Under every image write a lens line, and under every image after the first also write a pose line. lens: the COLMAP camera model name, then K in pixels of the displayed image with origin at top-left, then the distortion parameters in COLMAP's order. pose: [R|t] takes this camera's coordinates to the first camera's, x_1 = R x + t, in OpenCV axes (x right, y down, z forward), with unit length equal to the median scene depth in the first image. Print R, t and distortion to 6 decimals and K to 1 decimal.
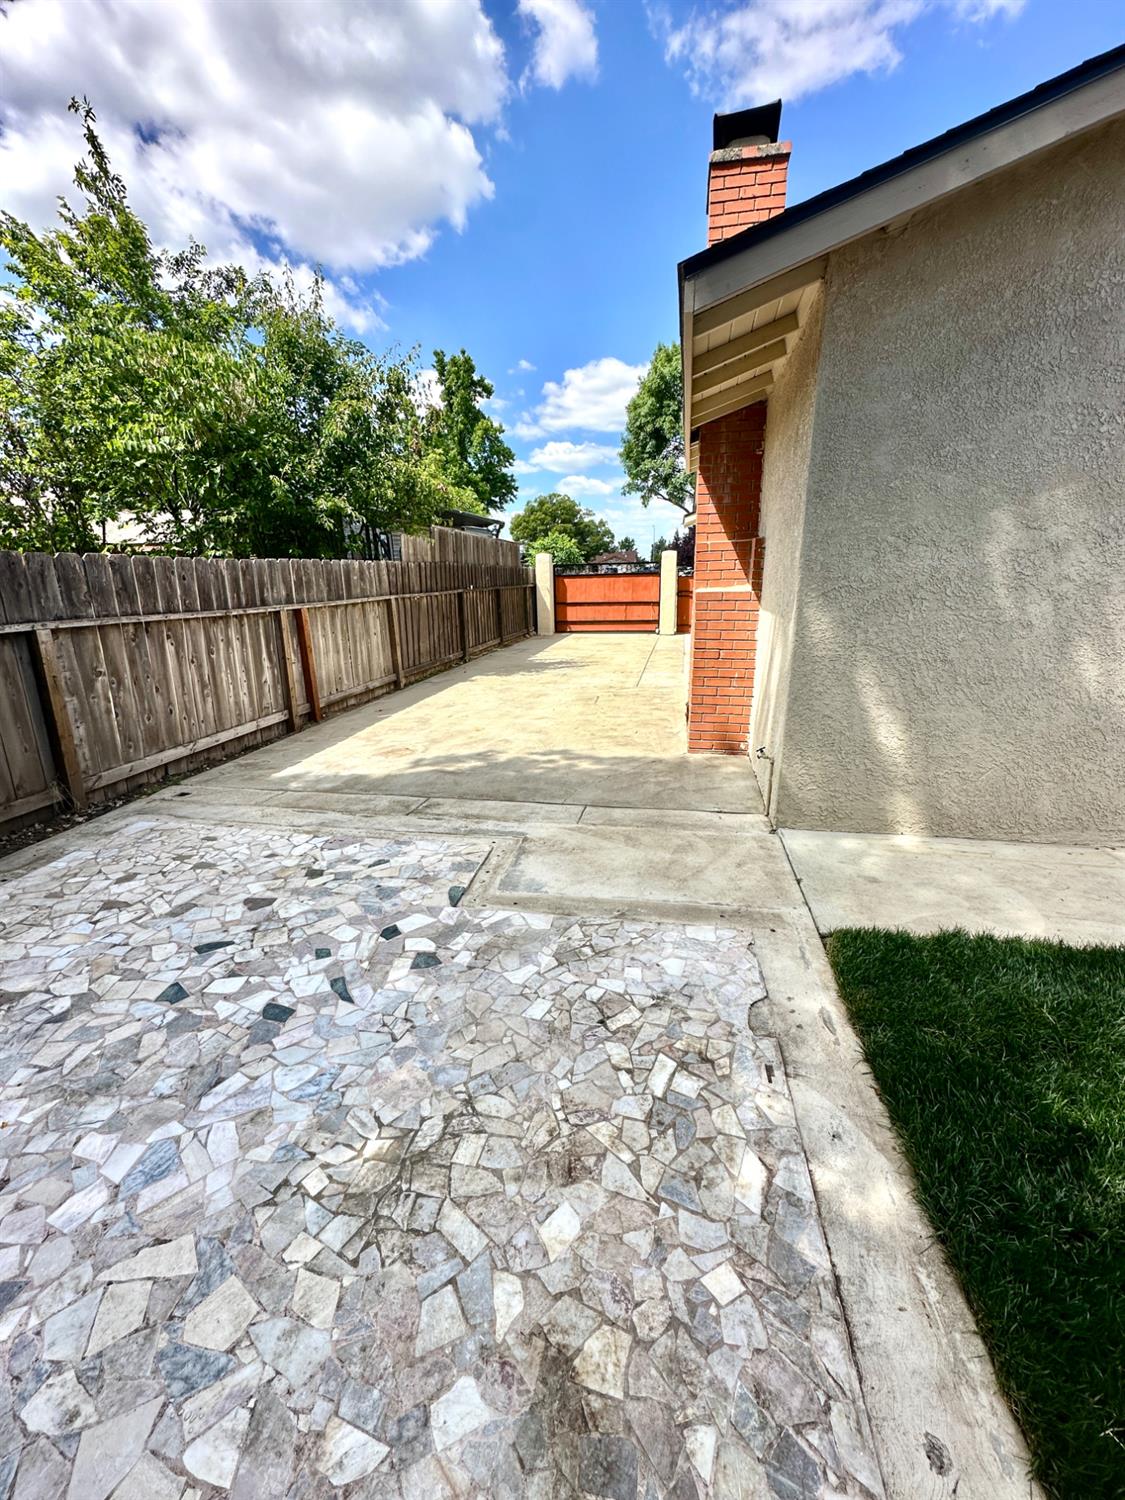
lens RADIAL K [[599.4, 0, 563.7], [0, 599.4, 751.6], [0, 0, 1]] dist [-0.005314, 0.001578]
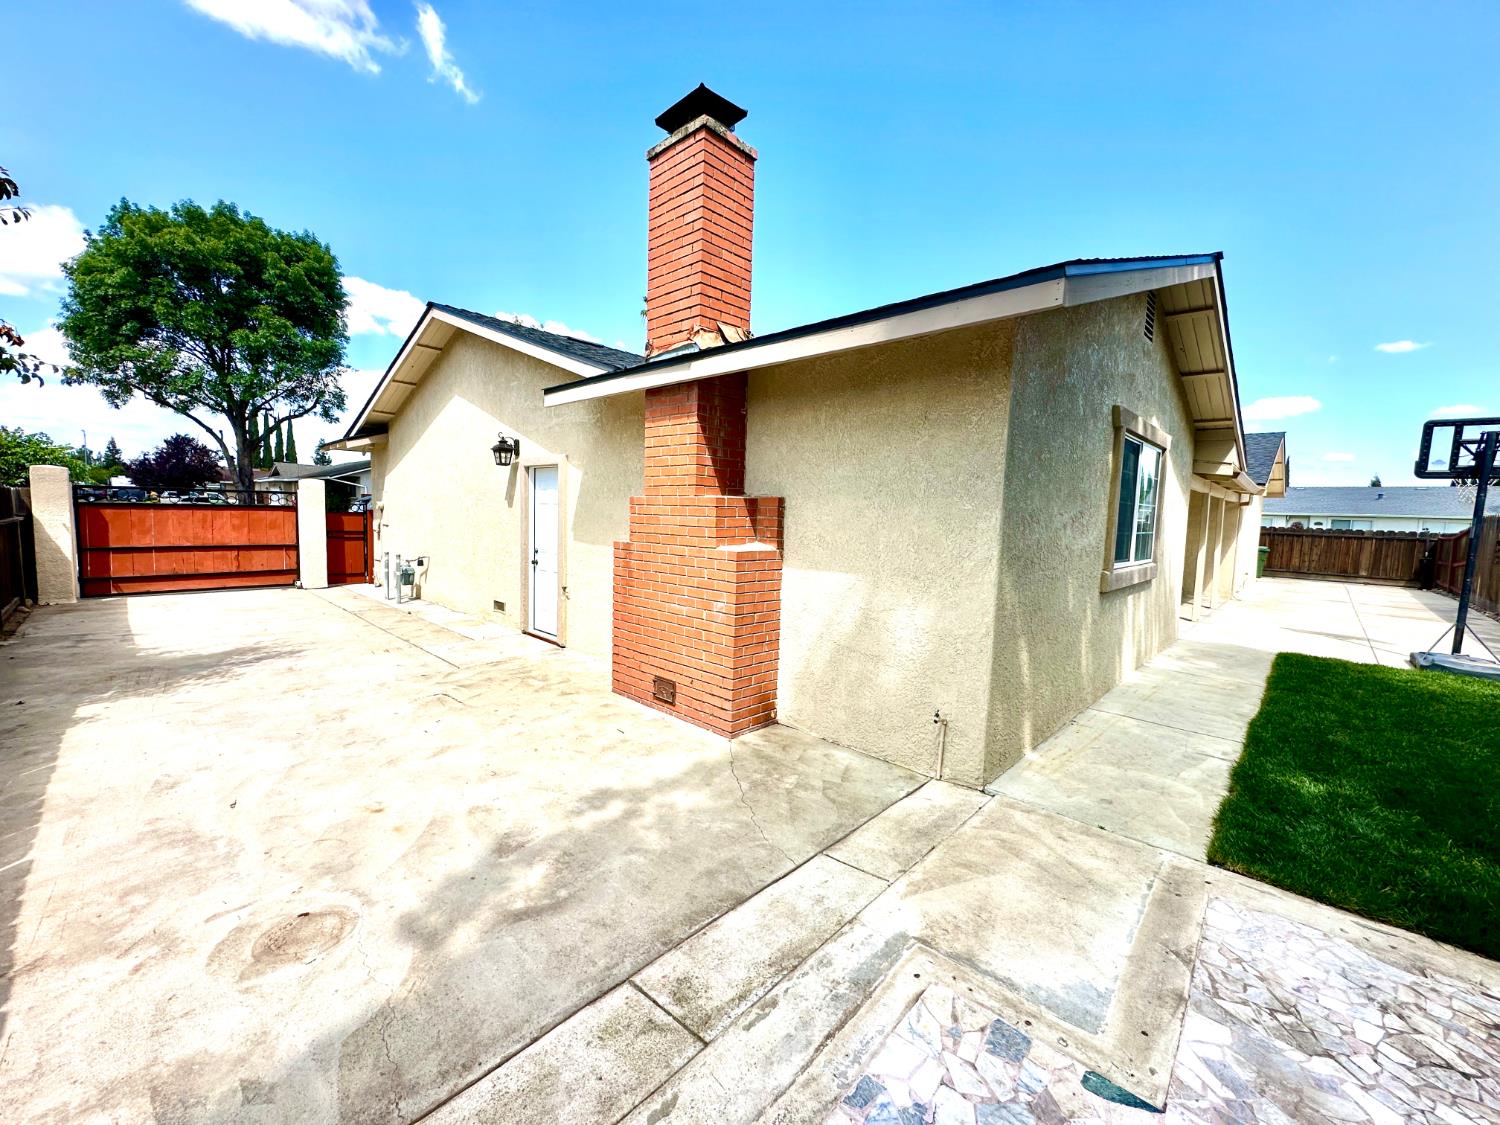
lens RADIAL K [[599.4, 0, 751.2], [0, 599.4, 559.9], [0, 0, 1]] dist [-0.005314, 0.001578]
pose [[0.537144, -0.032035, 0.842882, -0.897564], [0.201805, 0.975138, -0.091542, -0.302616], [-0.818994, 0.219269, 0.530255, 0.925493]]
